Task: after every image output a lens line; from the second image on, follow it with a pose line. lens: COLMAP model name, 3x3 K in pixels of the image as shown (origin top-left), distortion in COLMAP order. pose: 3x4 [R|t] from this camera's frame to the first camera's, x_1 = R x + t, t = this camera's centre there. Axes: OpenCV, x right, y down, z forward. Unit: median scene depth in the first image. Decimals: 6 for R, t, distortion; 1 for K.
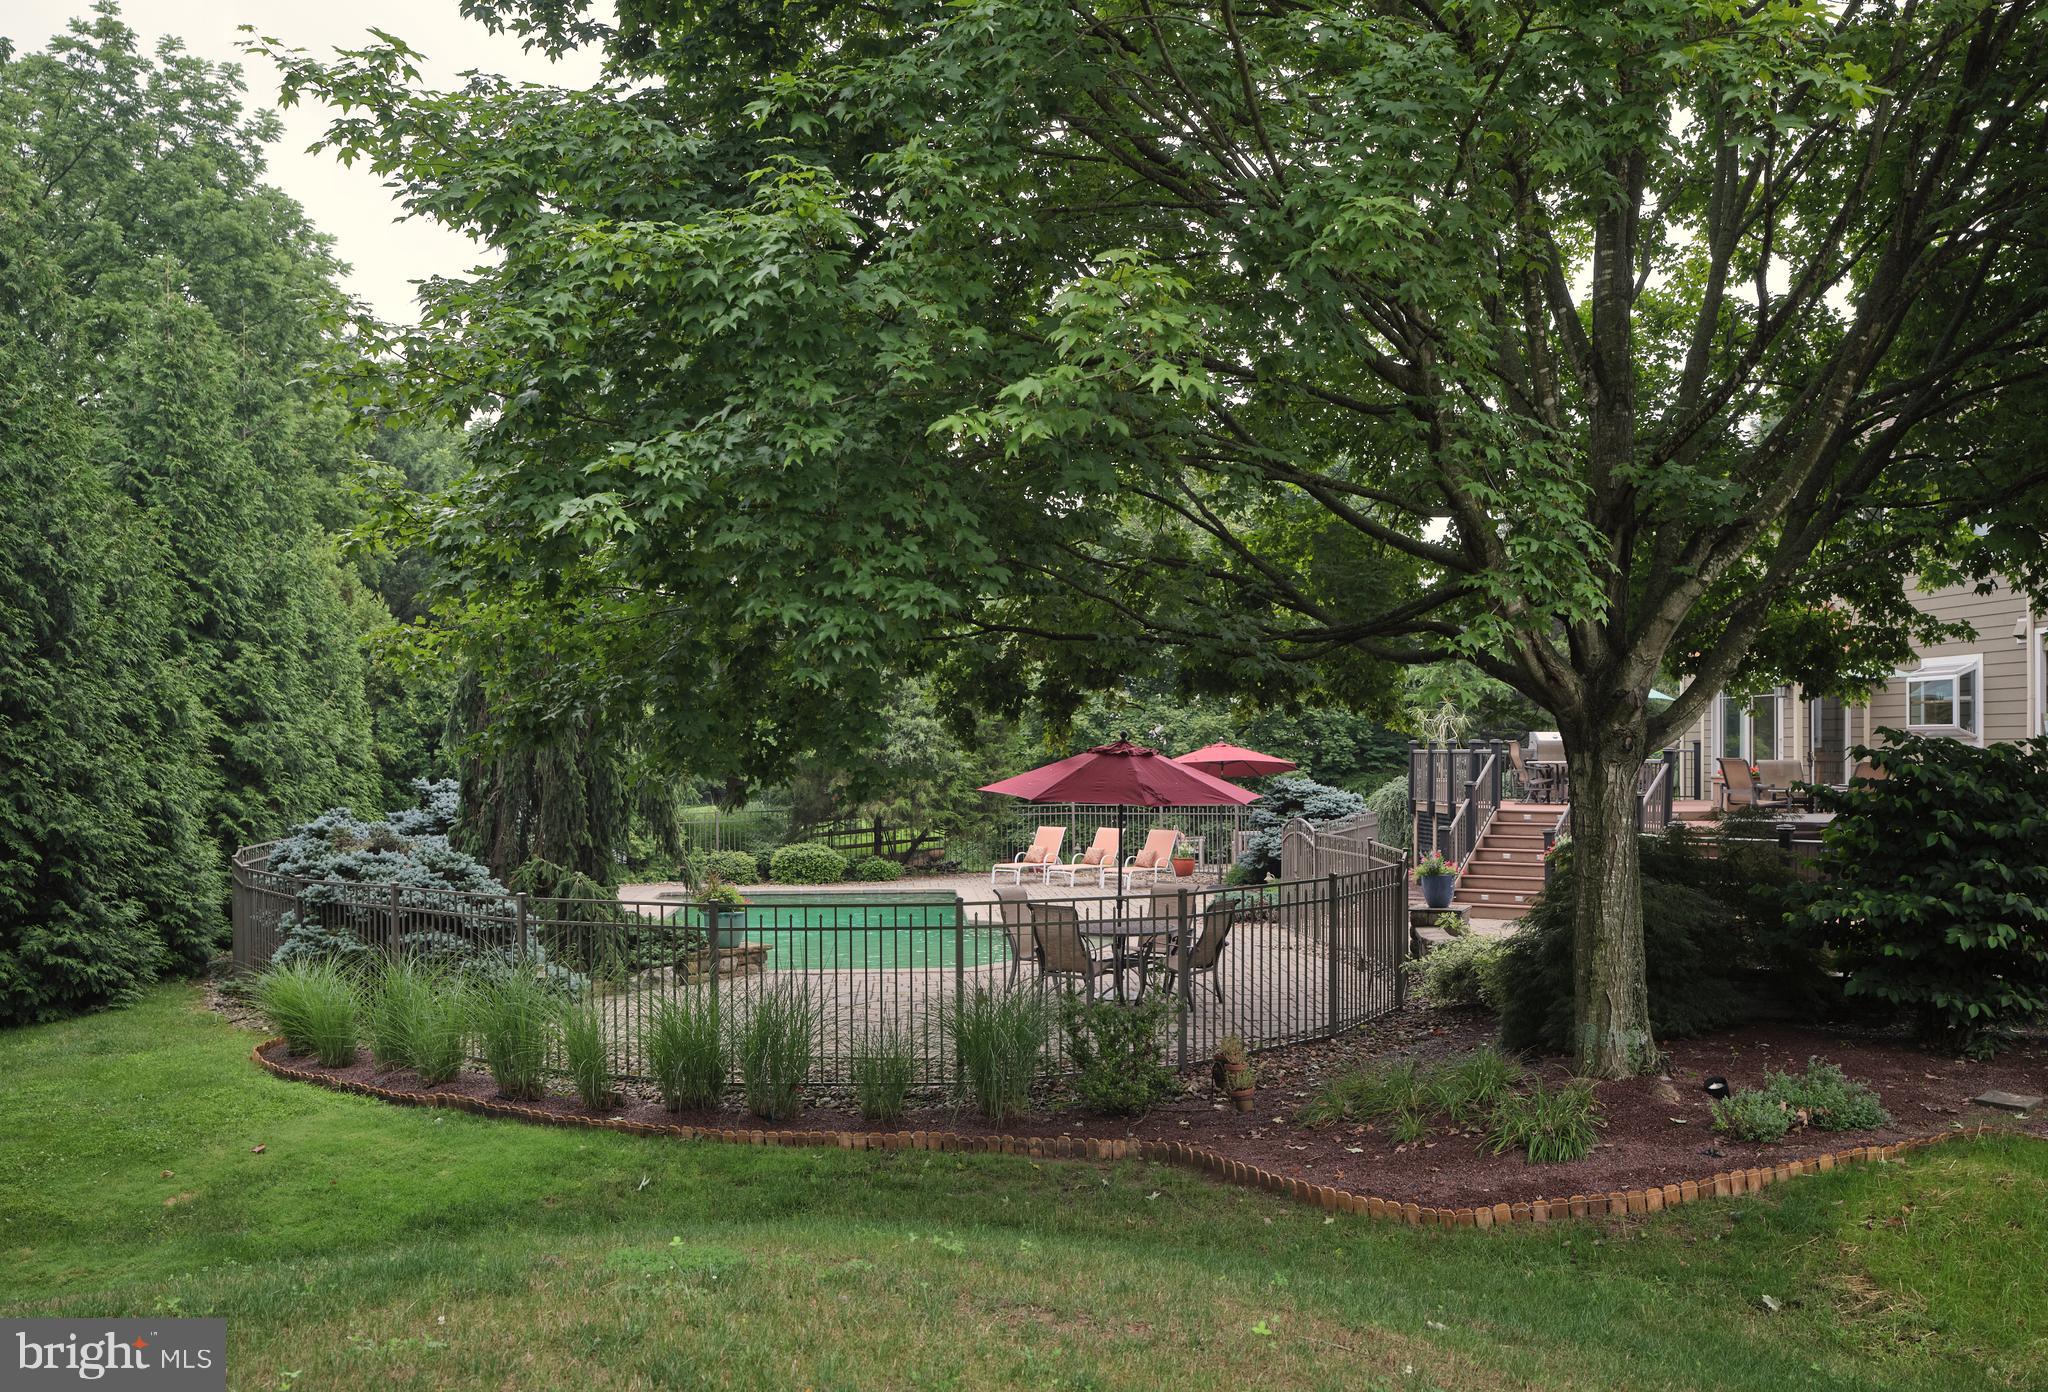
lens RADIAL K [[1670.7, 0, 1023.4], [0, 1670.7, 778.8], [0, 0, 1]] dist [-0.006816, -0.000162]
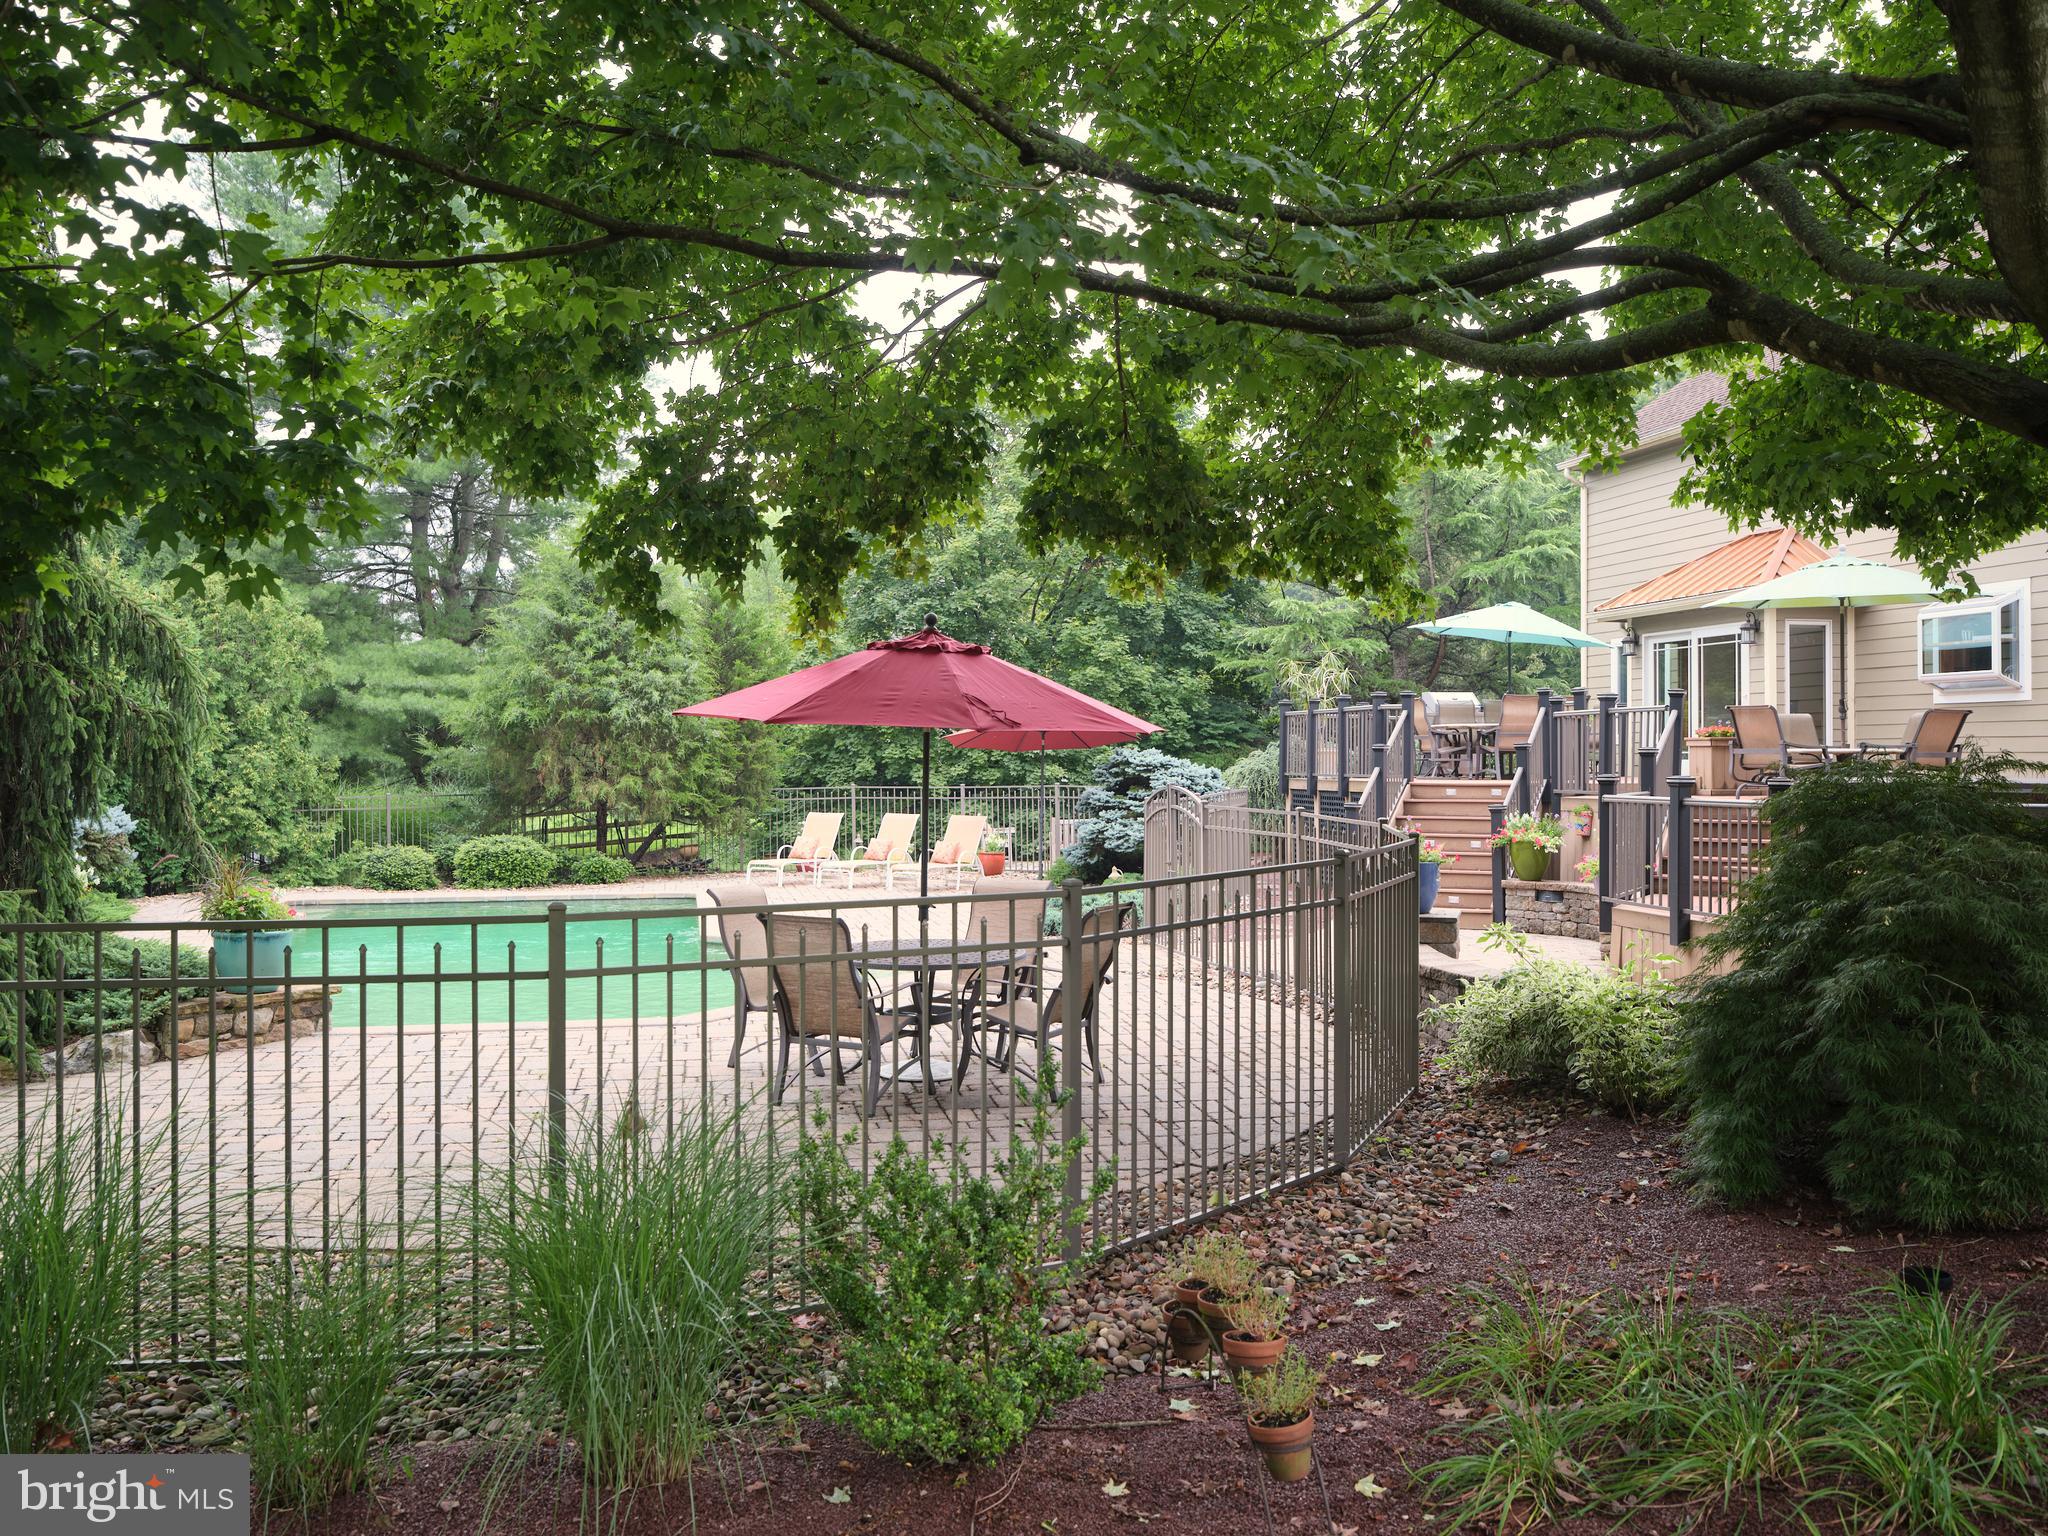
lens RADIAL K [[1696.2, 0, 986.3], [0, 1696.2, 764.3], [0, 0, 1]] dist [0.004212, 0.005030]
pose [[0.994491, 0.000637, 0.104820, 0.009413], [0.000496, 0.999942, -0.010782, 0.016011], [-0.104820, 0.010774, 0.994433, 0.220860]]
